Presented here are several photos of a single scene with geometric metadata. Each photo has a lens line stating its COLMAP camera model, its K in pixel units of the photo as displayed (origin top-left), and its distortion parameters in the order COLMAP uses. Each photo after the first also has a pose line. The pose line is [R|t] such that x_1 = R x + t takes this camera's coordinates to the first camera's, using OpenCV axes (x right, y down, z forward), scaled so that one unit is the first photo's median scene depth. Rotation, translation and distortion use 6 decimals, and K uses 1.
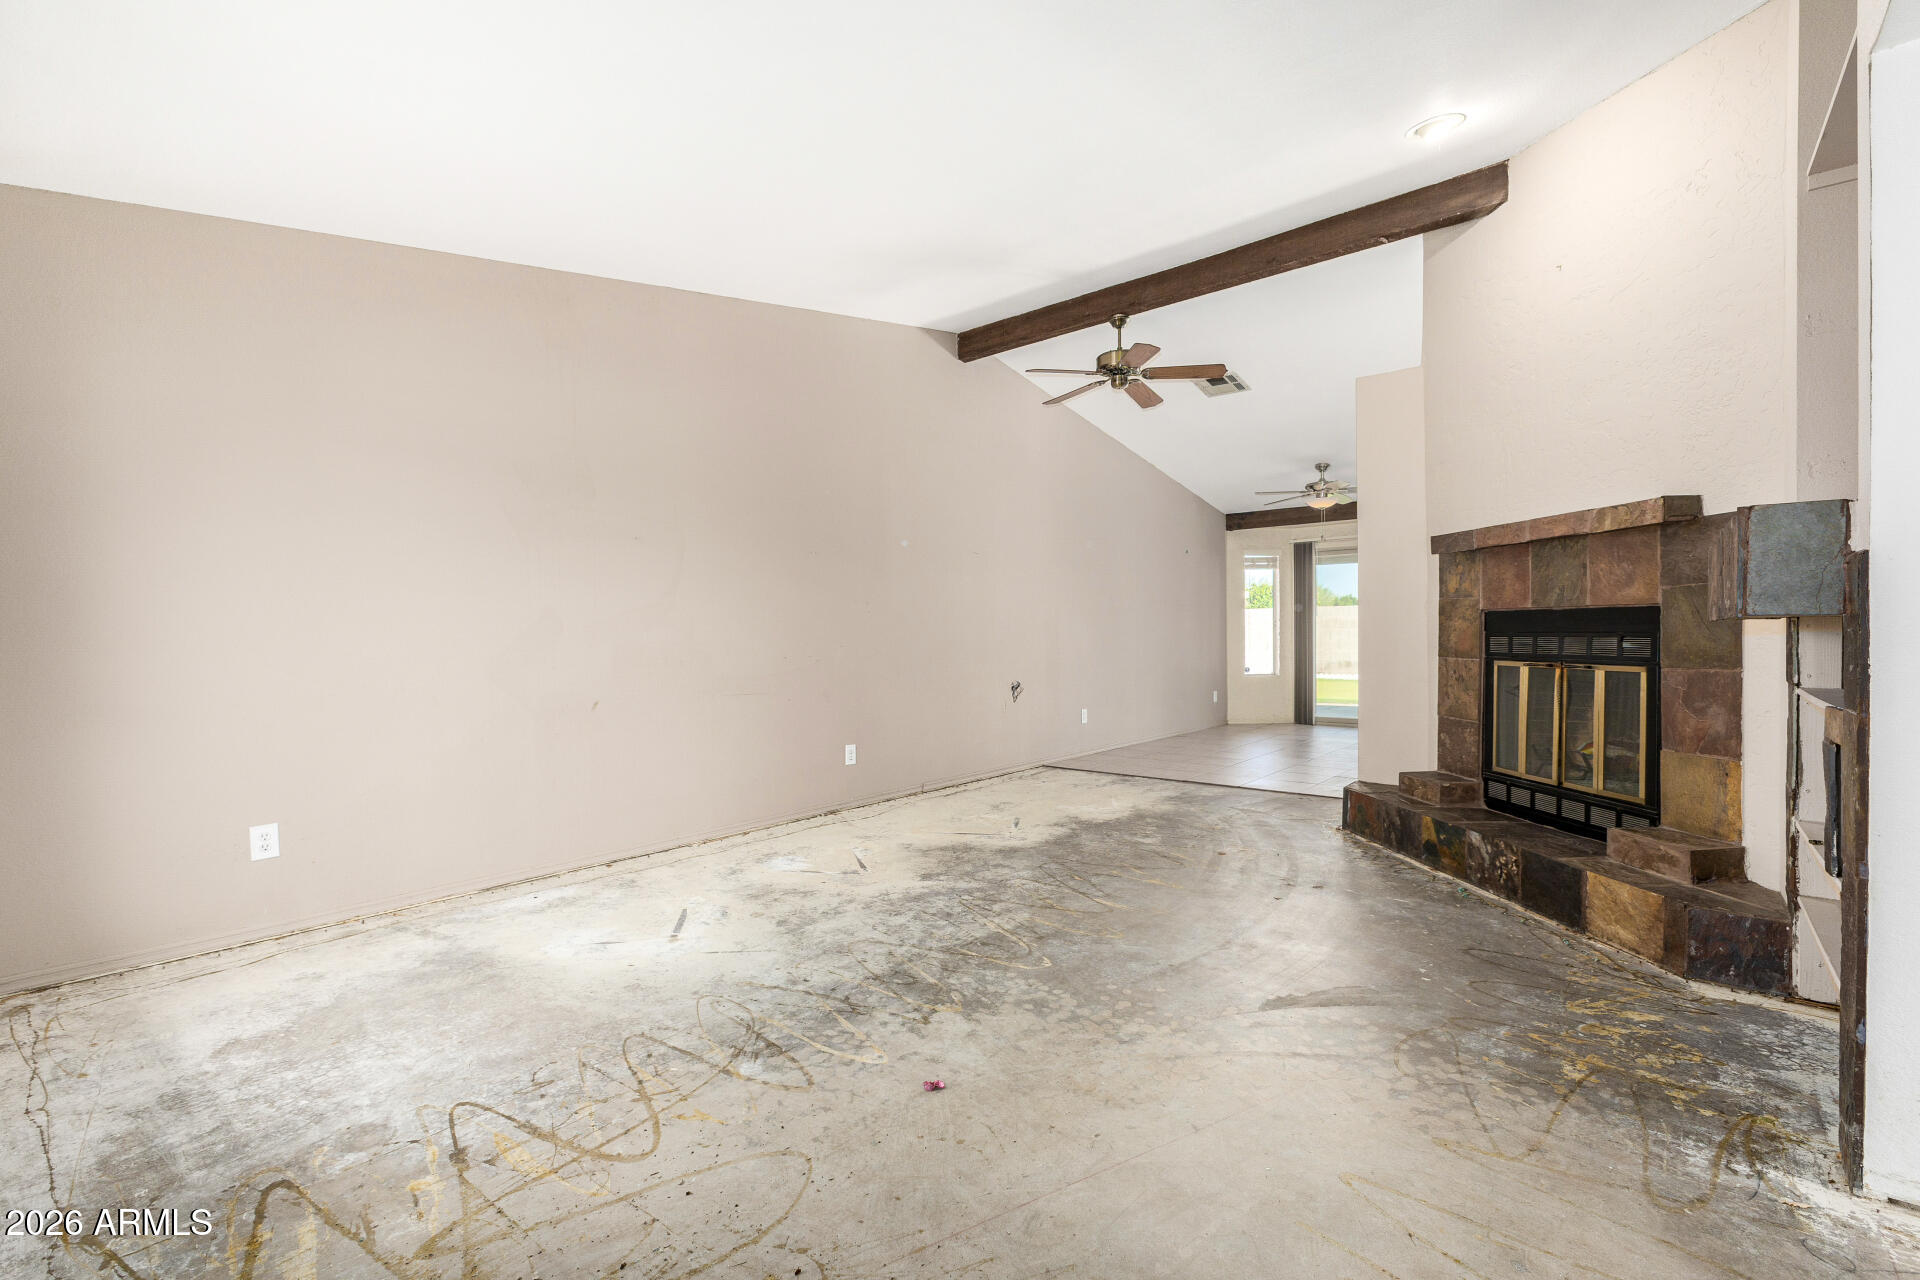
lens RADIAL K [[834.7, 0, 956.3], [0, 834.7, 638.8], [0, 0, 1]] dist [0.015684, -0.000749]
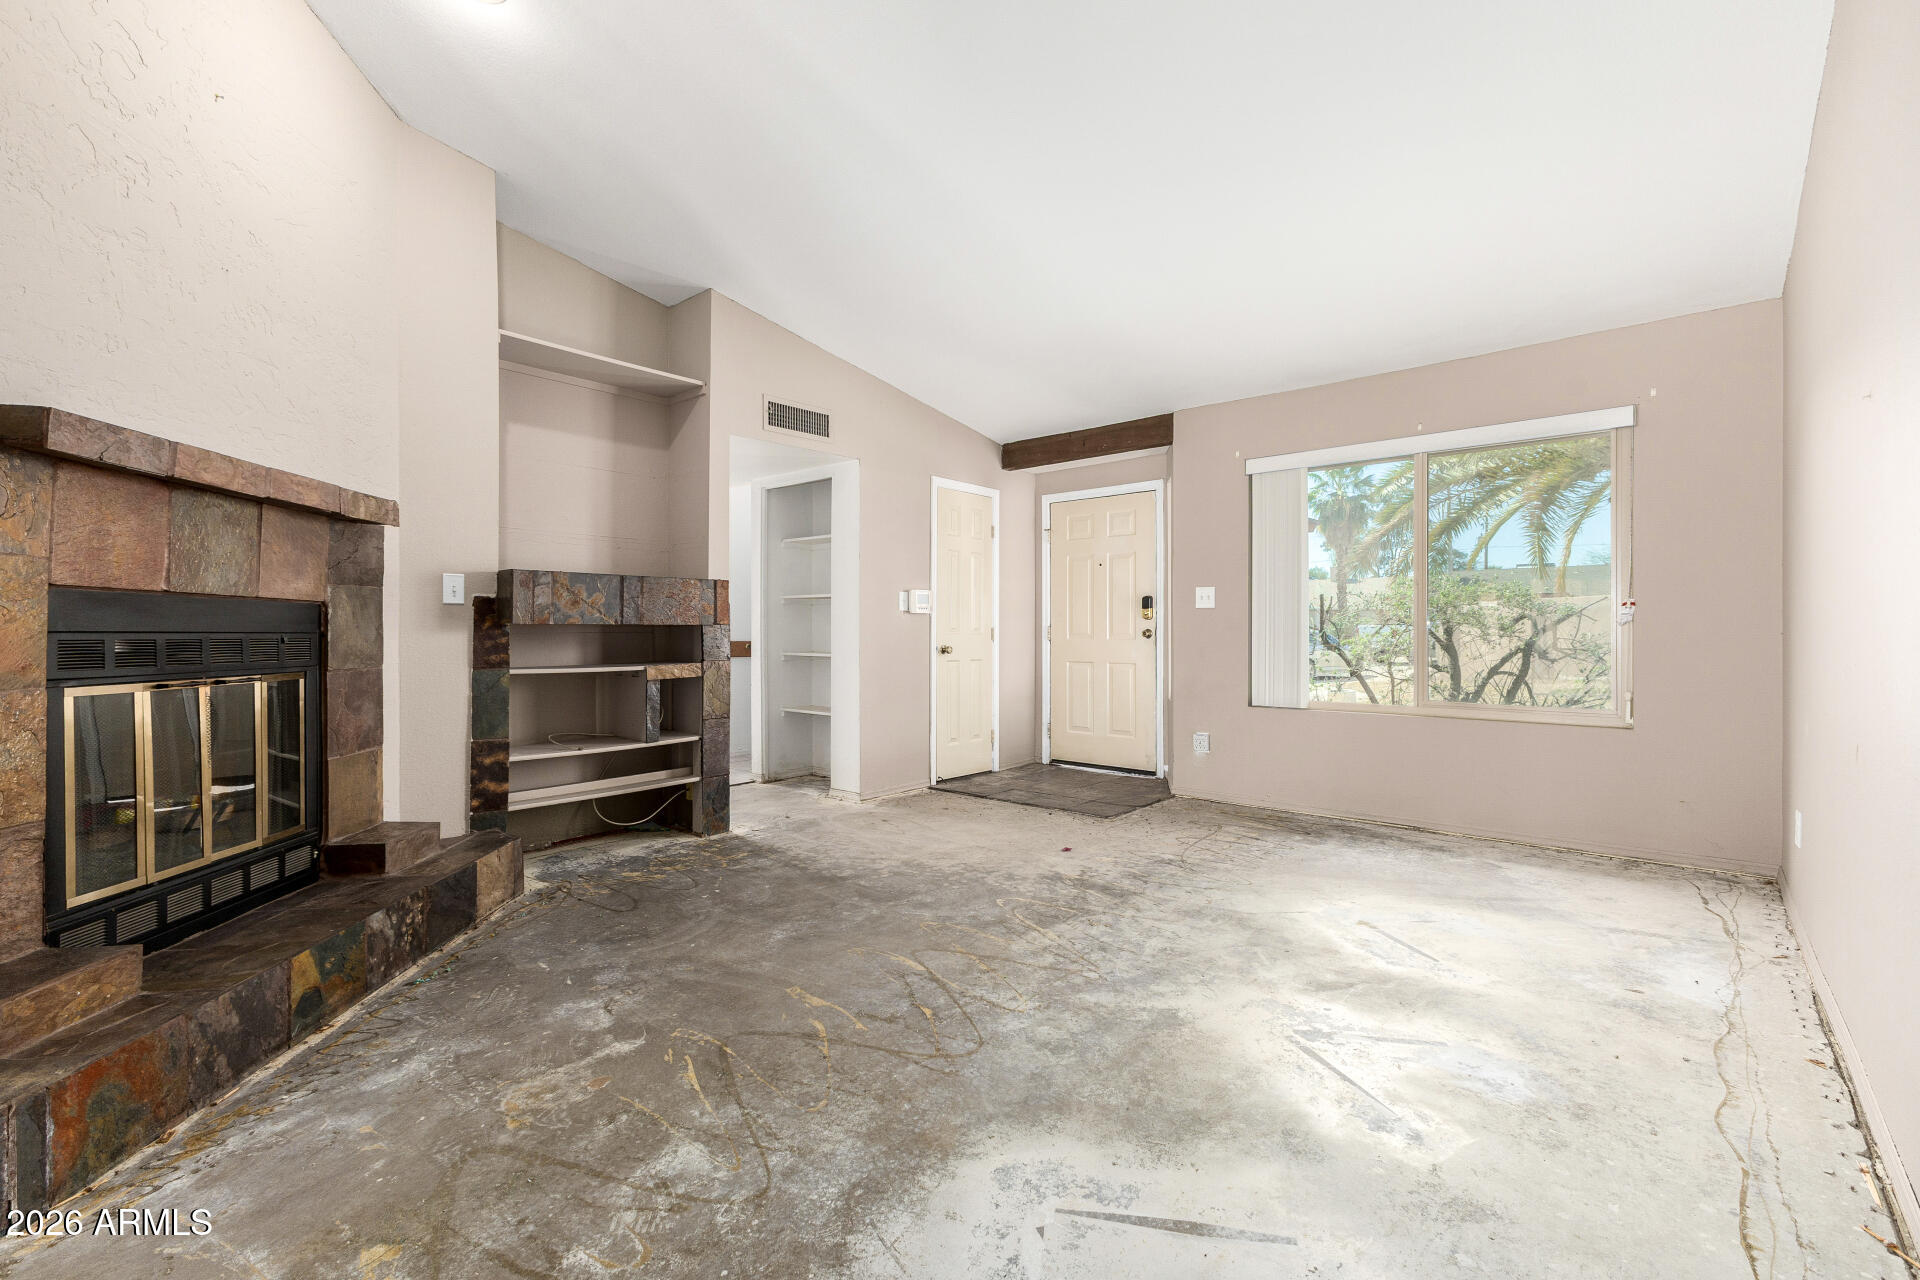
lens RADIAL K [[834.7, 0, 962.2], [0, 834.7, 641.7], [0, 0, 1]] dist [0.015684, -0.000749]
pose [[-0.999888, 0.013059, 0.007256, 0.130162], [0.013166, 0.999801, 0.014972, -0.002645], [-0.007059, 0.015066, -0.999862, 1.913663]]
